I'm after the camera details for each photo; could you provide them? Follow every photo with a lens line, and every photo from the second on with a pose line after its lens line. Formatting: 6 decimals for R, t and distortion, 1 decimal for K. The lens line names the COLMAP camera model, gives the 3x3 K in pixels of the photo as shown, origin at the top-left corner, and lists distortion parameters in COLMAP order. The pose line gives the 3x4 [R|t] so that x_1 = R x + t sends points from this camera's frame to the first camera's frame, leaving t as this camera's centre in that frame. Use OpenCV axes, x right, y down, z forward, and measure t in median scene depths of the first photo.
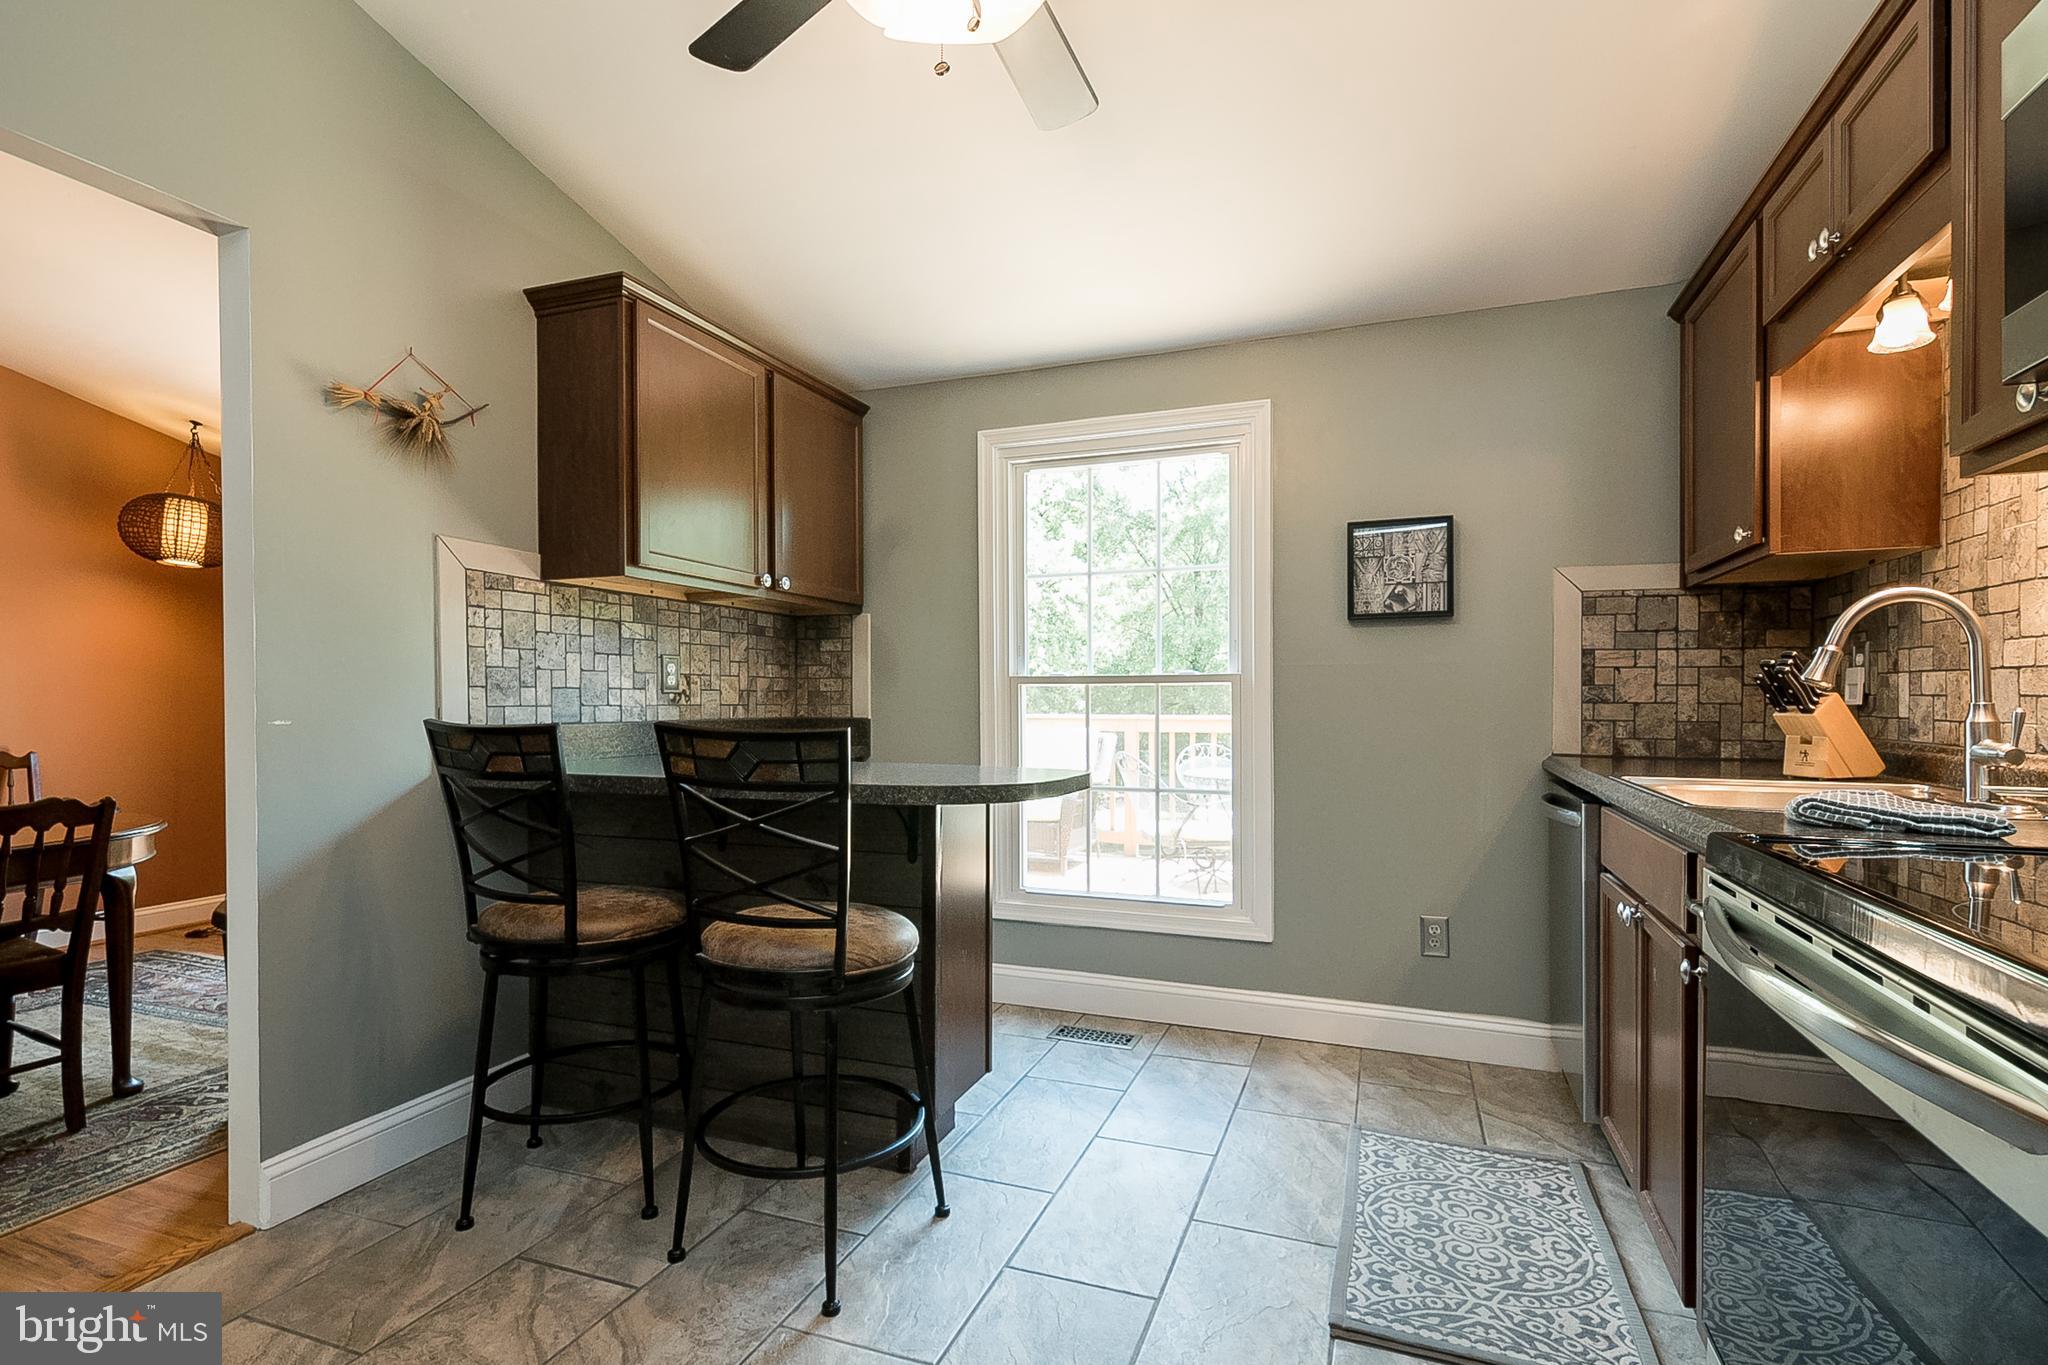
lens RADIAL K [[978.6, 0, 1024.0], [0, 978.6, 712.1], [0, 0, 1]] dist [0.027738, -0.013782]
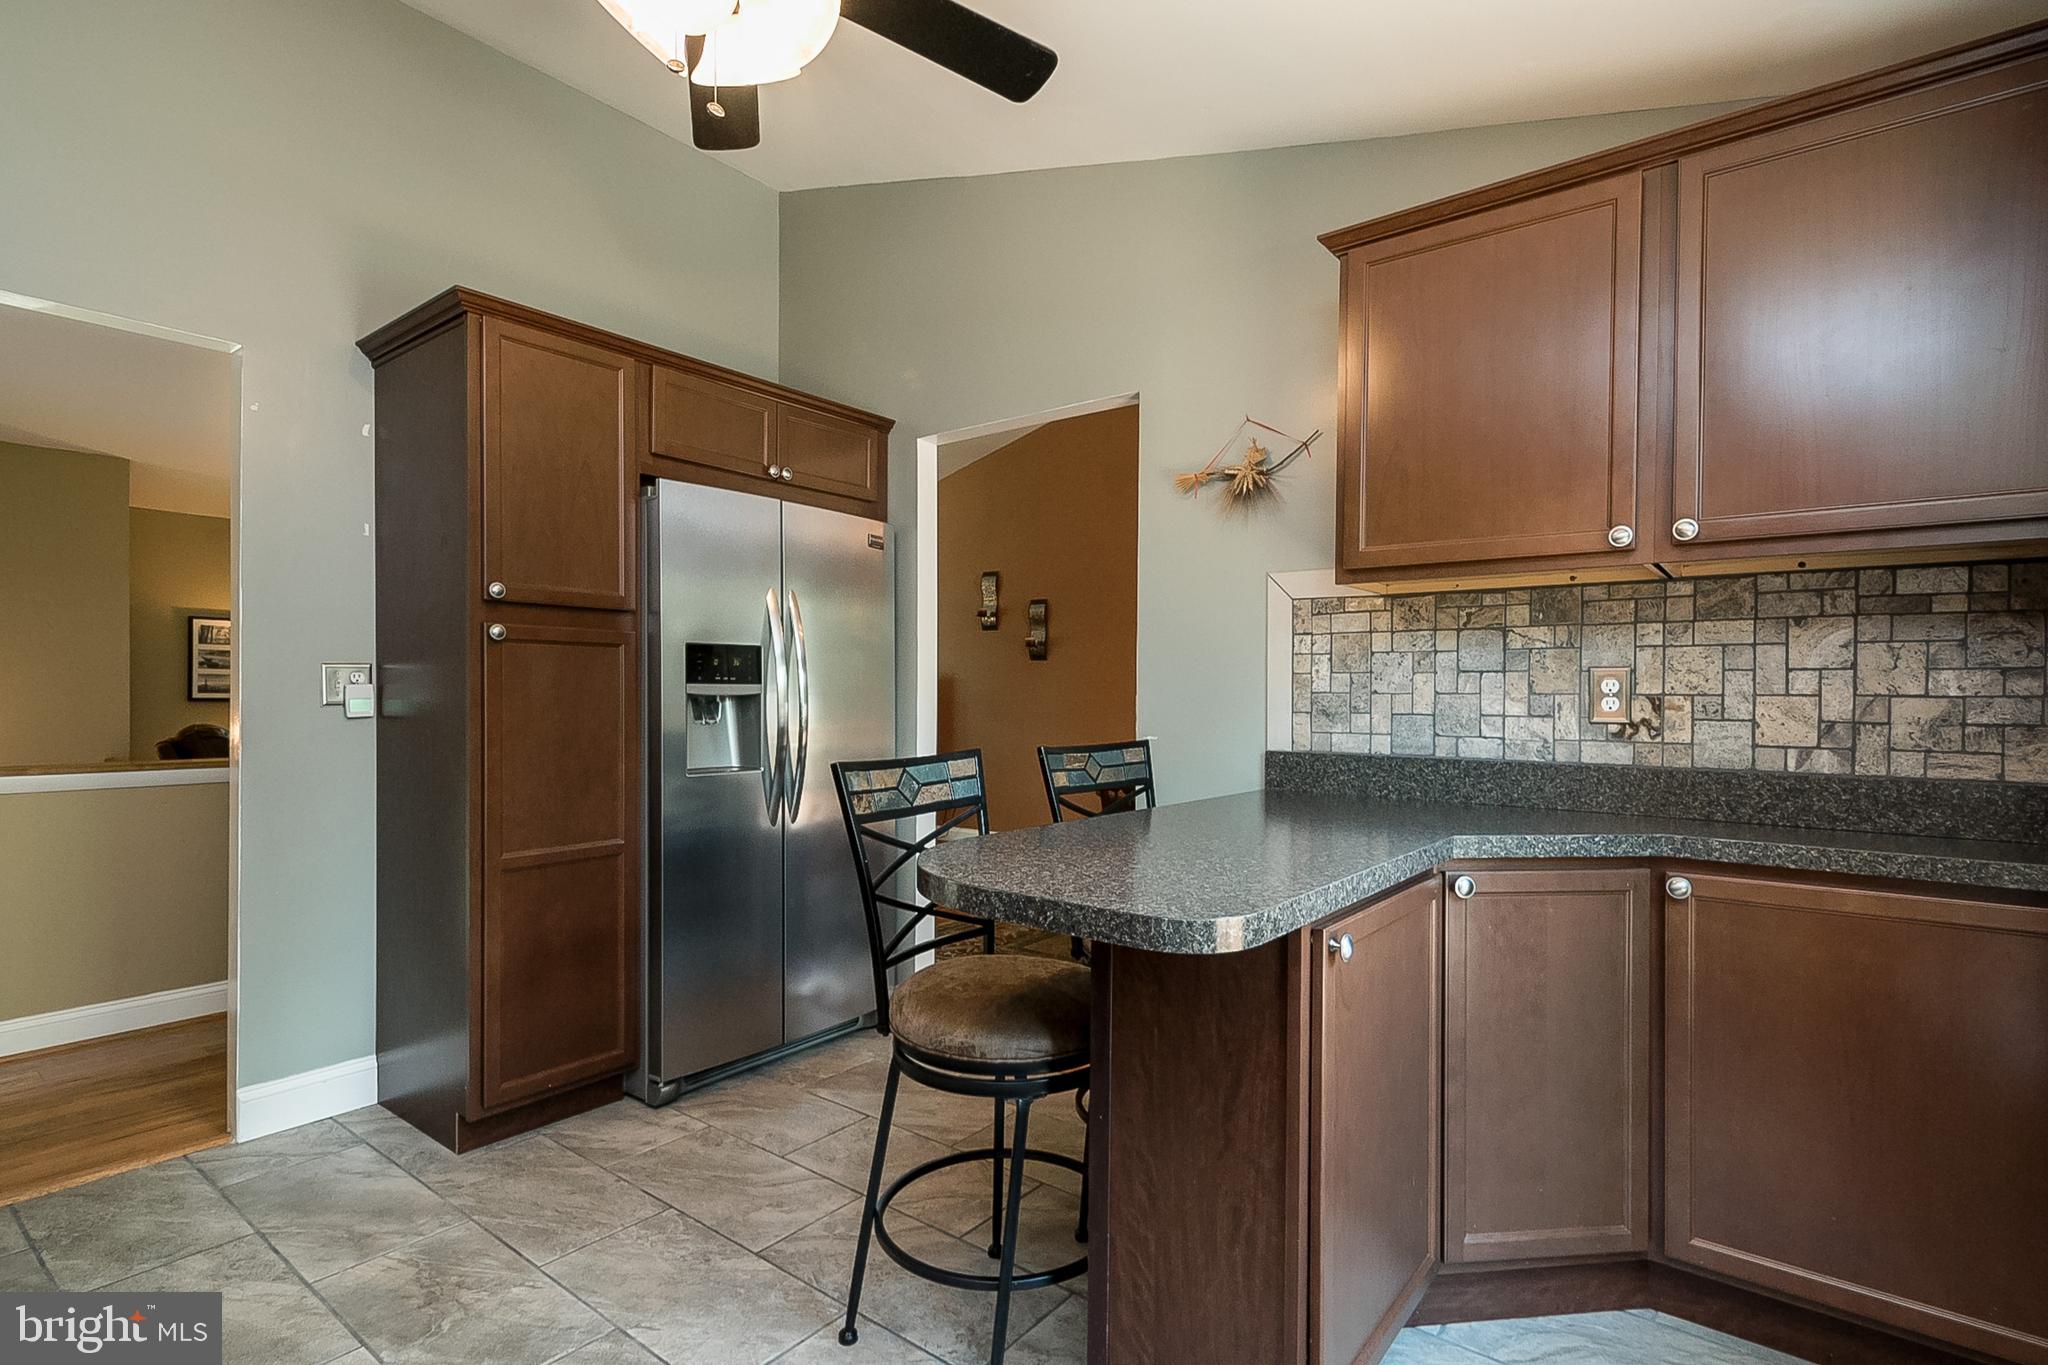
lens RADIAL K [[1017.7, 0, 1028.6], [0, 1017.7, 702.6], [0, 0, 1]] dist [0.016371, -0.019743]
pose [[-0.306543, 0.004807, -0.951845, 0.476102], [-0.018893, 0.999760, 0.011133, -0.037913], [0.951669, 0.021396, -0.306378, 0.937785]]
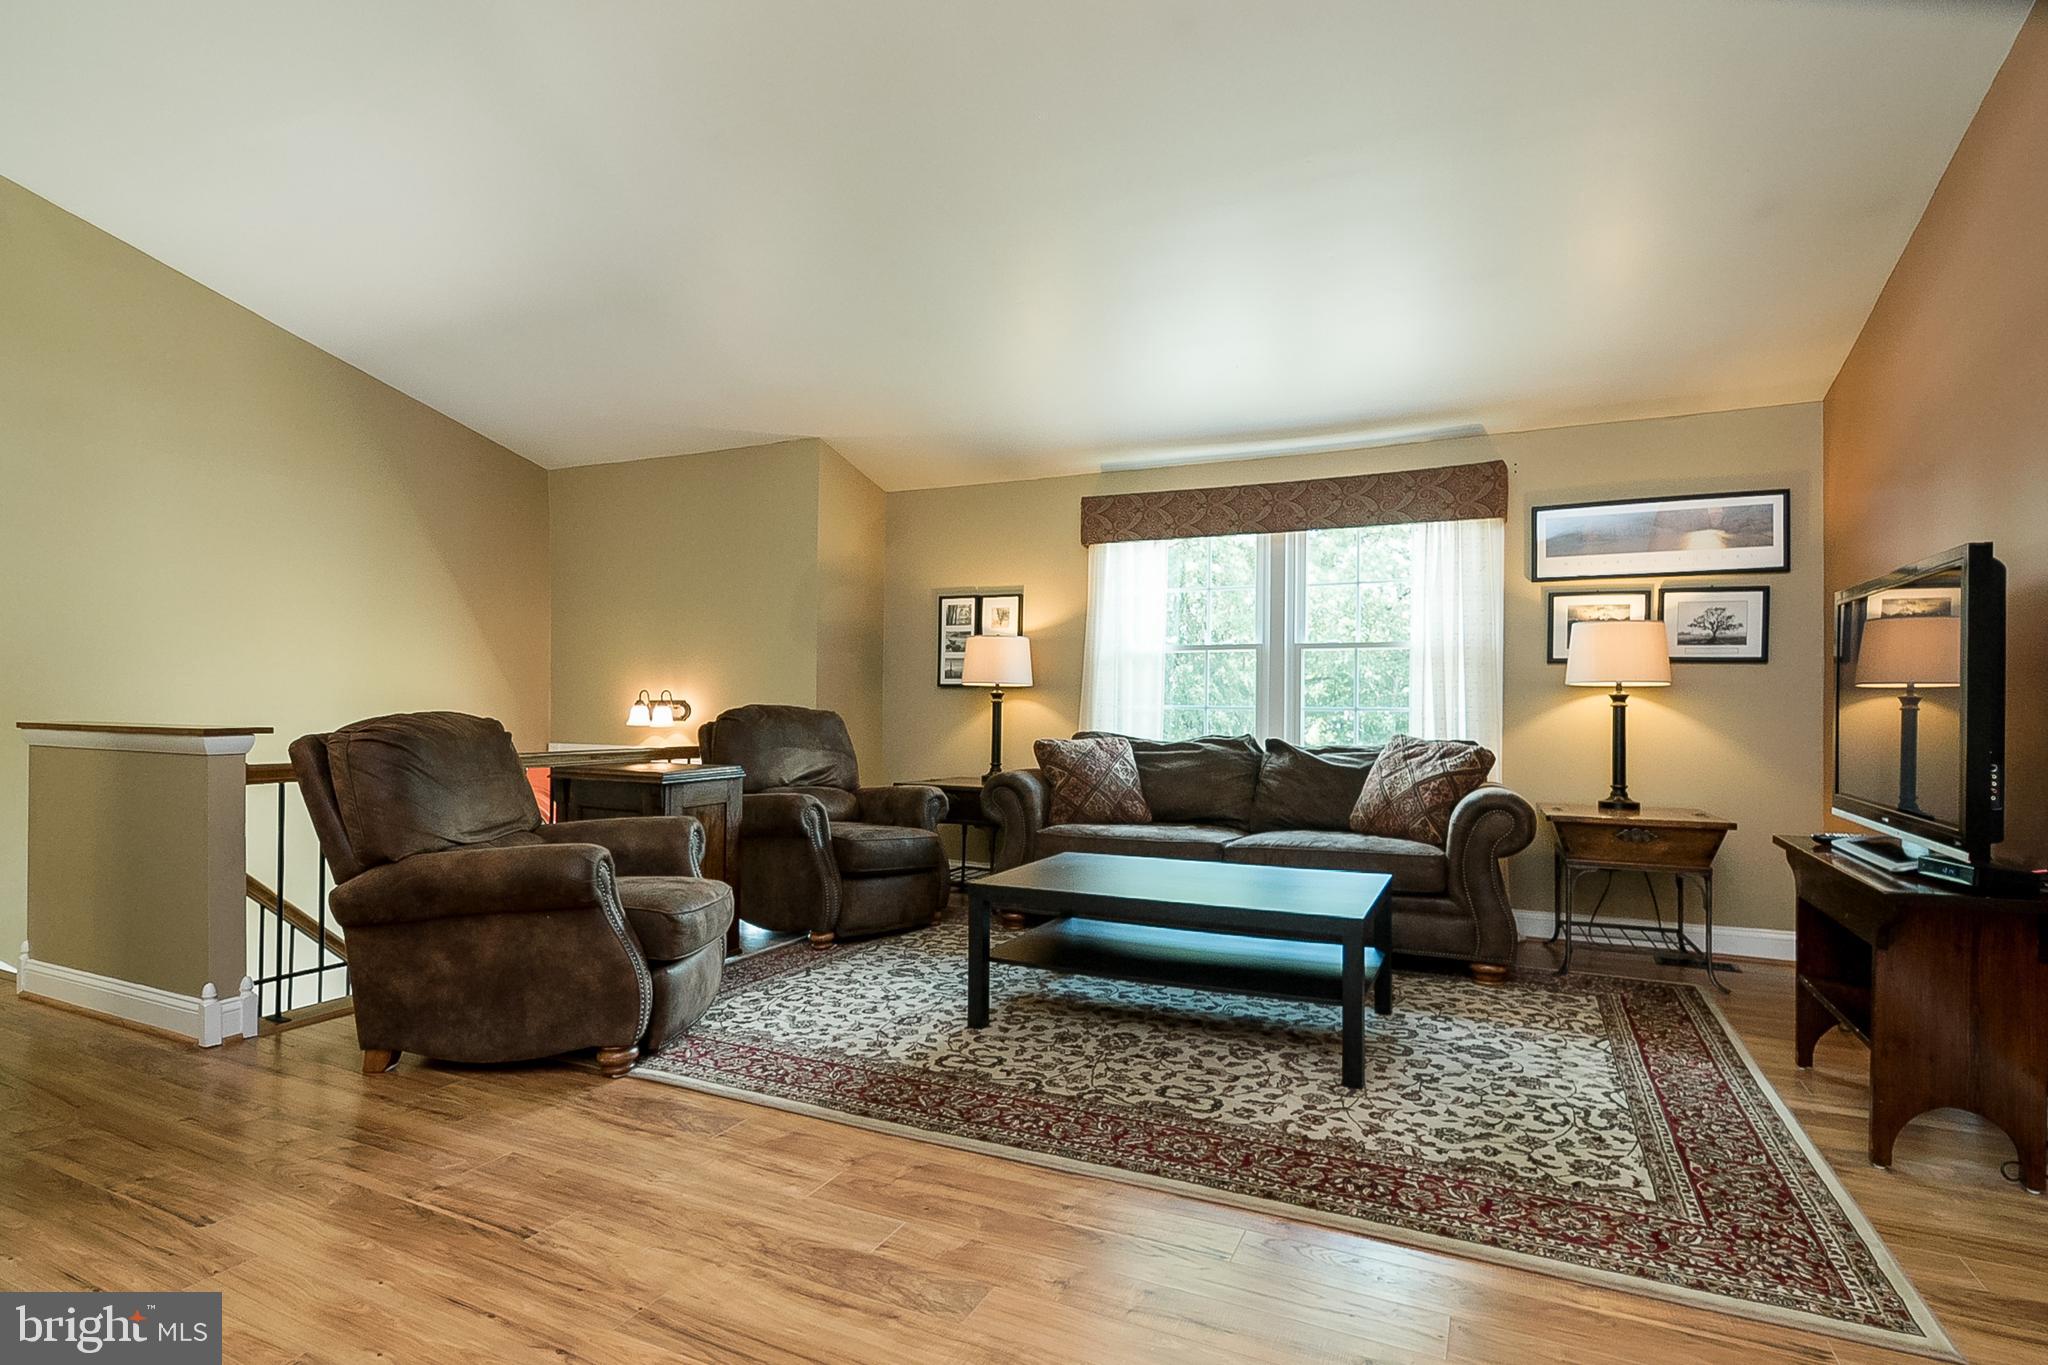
lens RADIAL K [[1017.7, 0, 1028.6], [0, 1017.7, 702.6], [0, 0, 1]] dist [0.016371, -0.019743]
pose [[-0.997020, -0.010704, 0.076400, -1.398070], [-0.009830, 0.999882, 0.011802, 0.022294], [-0.076517, 0.011016, -0.997007, 0.576581]]
